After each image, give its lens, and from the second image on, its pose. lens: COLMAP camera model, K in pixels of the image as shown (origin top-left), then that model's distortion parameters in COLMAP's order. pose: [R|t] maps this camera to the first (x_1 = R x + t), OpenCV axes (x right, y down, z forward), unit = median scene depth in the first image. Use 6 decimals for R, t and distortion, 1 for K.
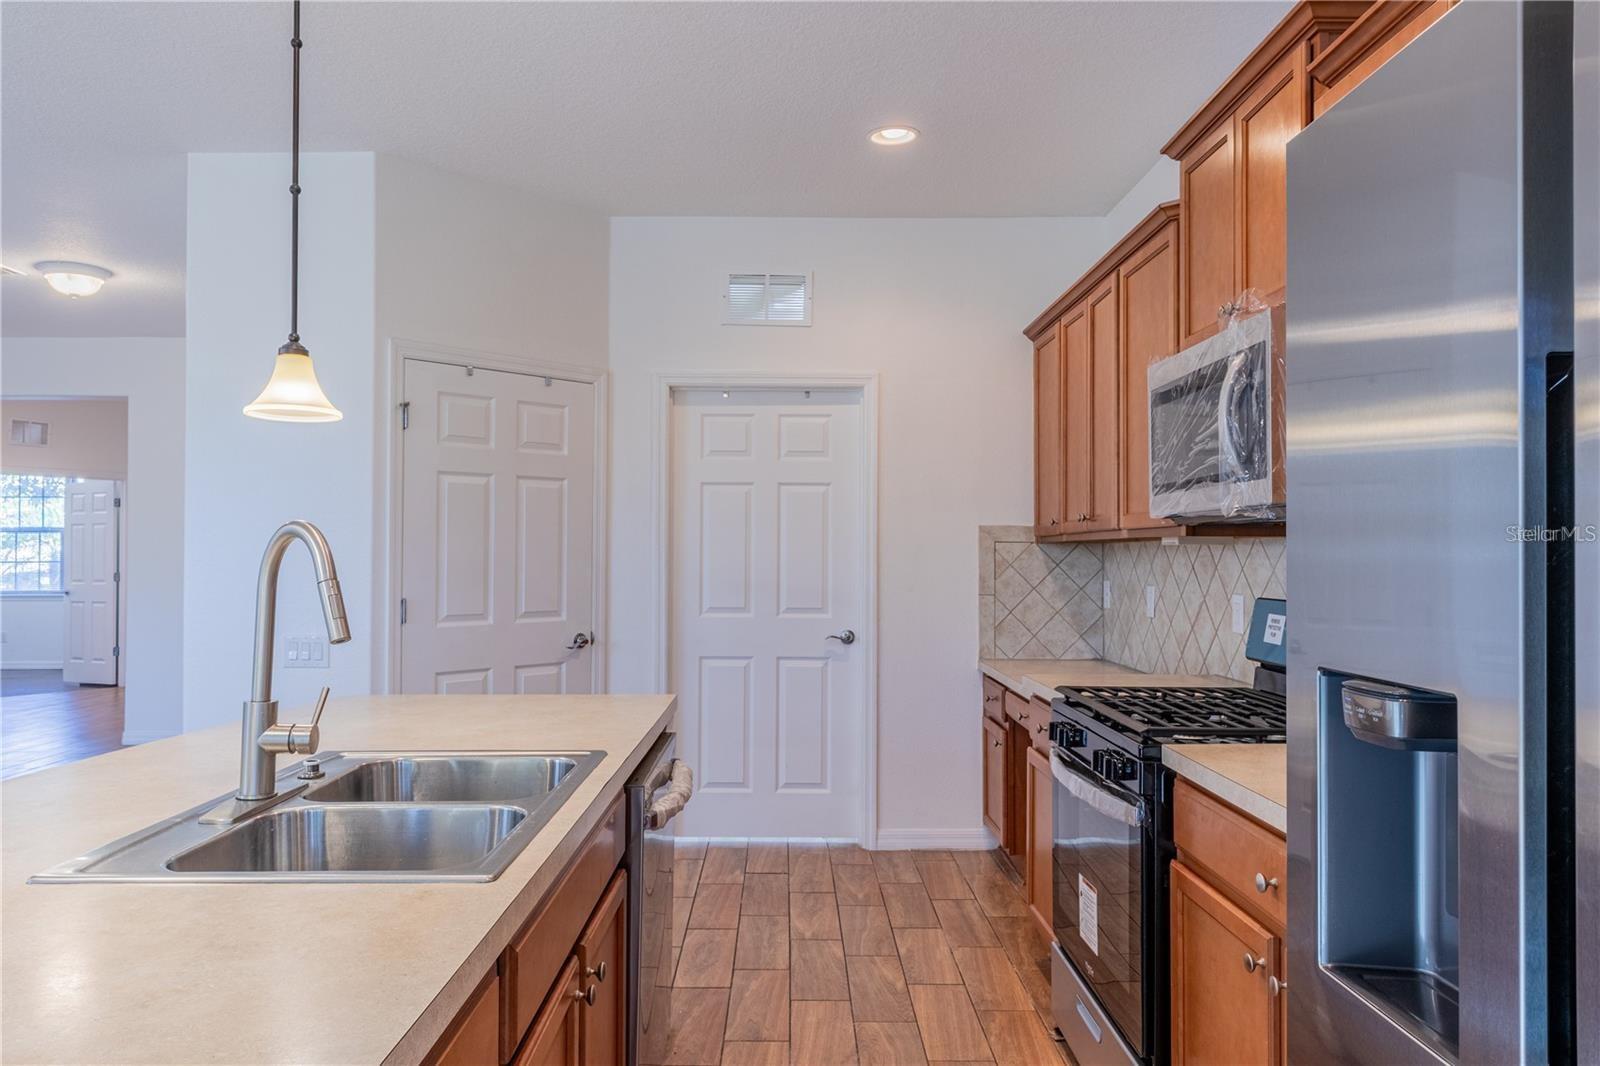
lens RADIAL K [[1079.0, 0, 793.6], [0, 1079.0, 530.8], [0, 0, 1]] dist [0.007968, -0.009311]
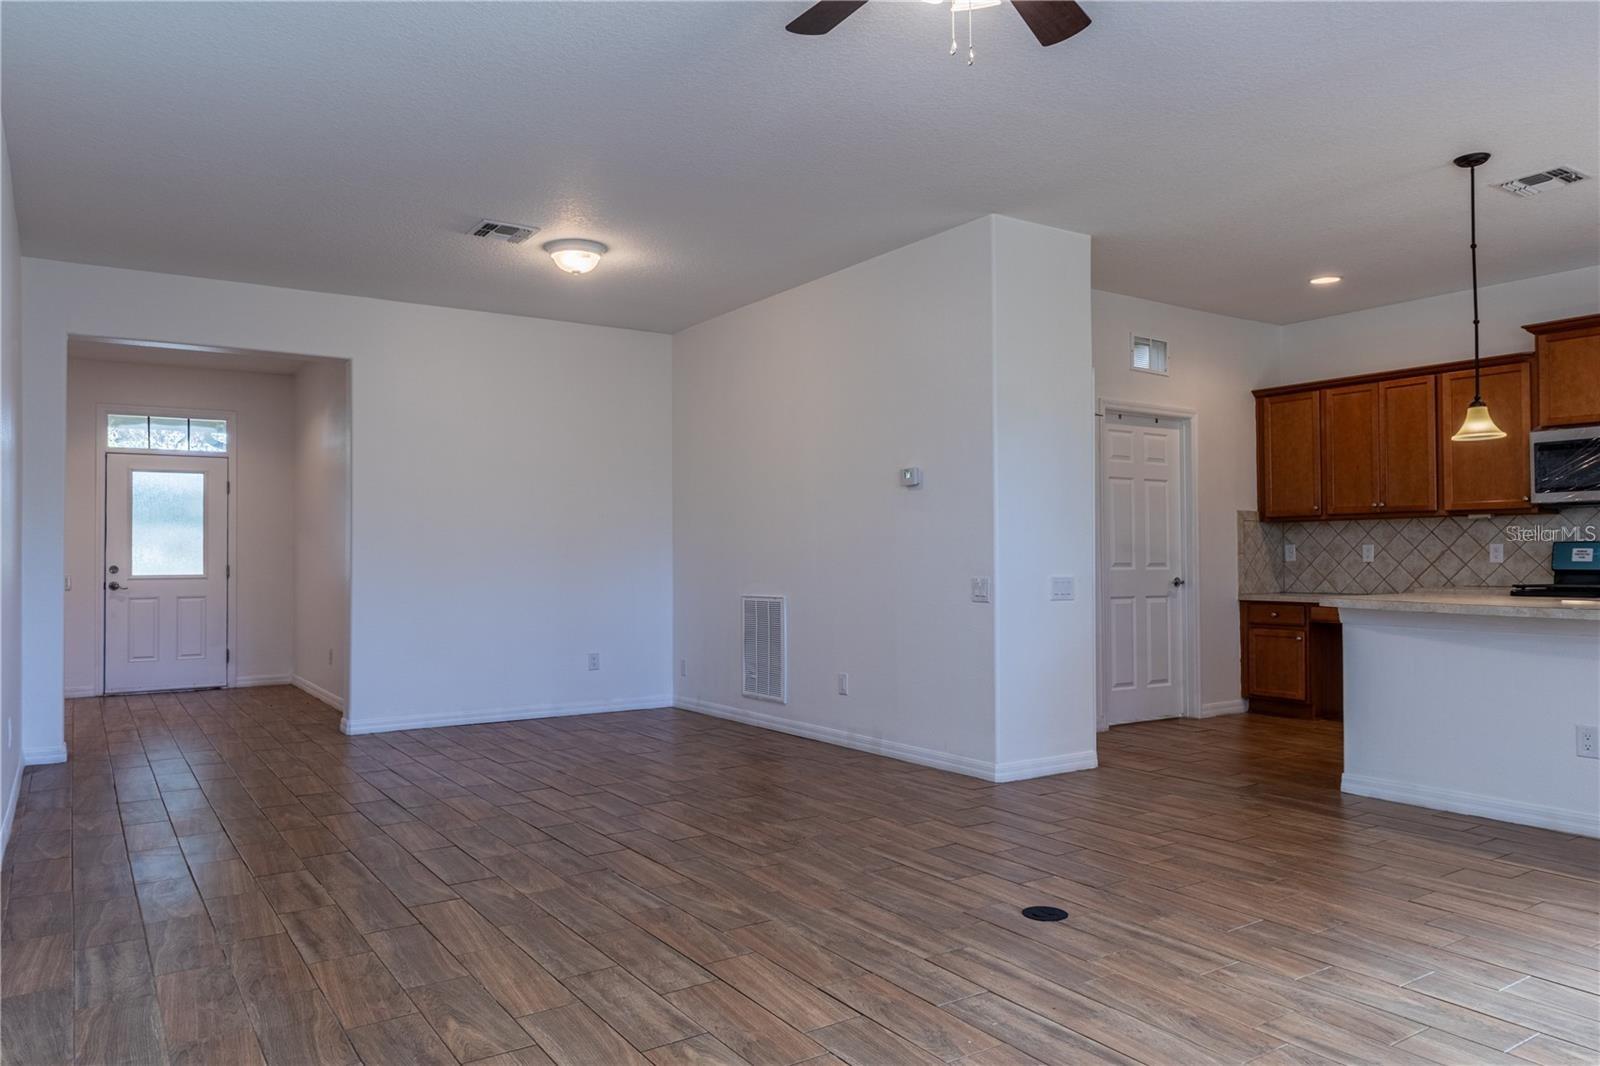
lens RADIAL K [[1079.0, 0, 806.9], [0, 1079.0, 540.8], [0, 0, 1]] dist [0.007968, -0.009311]
pose [[0.818686, 0.003567, 0.574230, -1.266460], [-0.008168, 0.999952, 0.005434, 0.036959], [-0.574183, -0.009140, 0.818676, 0.058010]]
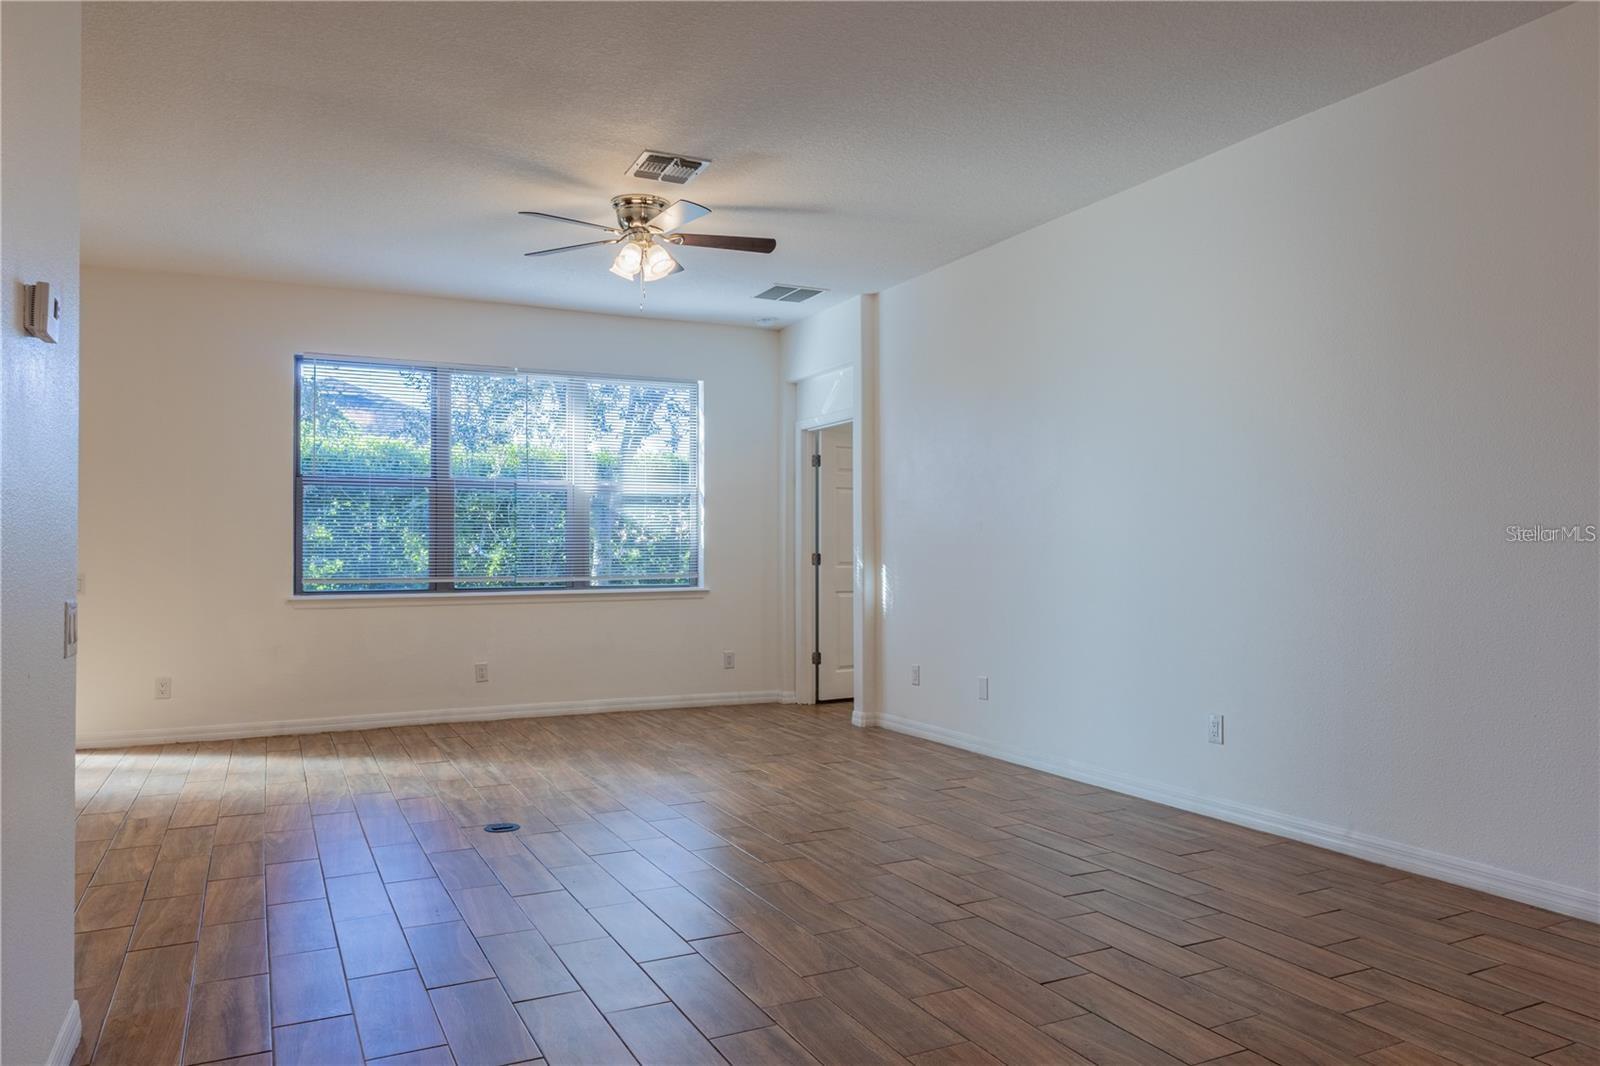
lens RADIAL K [[1079.0, 0, 796.8], [0, 1079.0, 543.0], [0, 0, 1]] dist [0.007968, -0.009311]
pose [[-0.889773, -0.003668, -0.456388, -0.556606], [0.012491, 0.999397, -0.032385, 0.073079], [0.456232, -0.034516, -0.889191, 1.444875]]
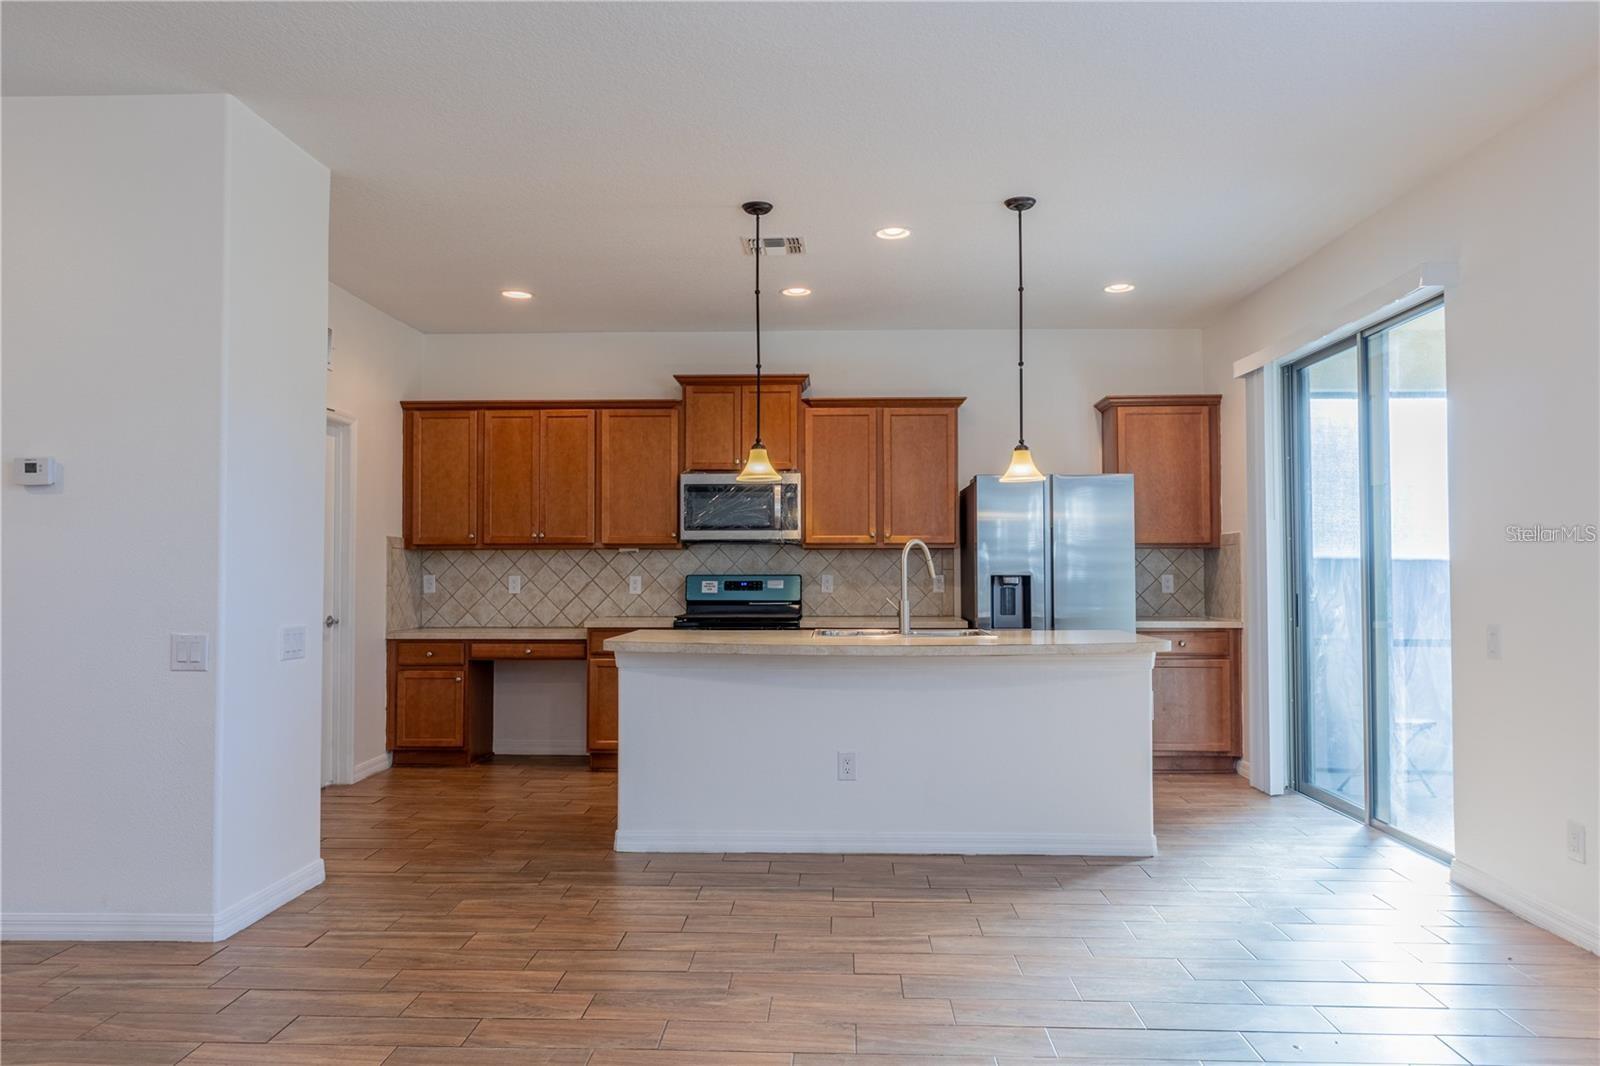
lens RADIAL K [[1079.0, 0, 793.8], [0, 1079.0, 526.7], [0, 0, 1]] dist [0.007968, -0.009311]
pose [[0.029395, 0.042588, 0.998660, -1.203311], [-0.021639, 0.998885, -0.041961, 0.030832], [-0.999334, -0.020377, 0.030284, 0.434760]]
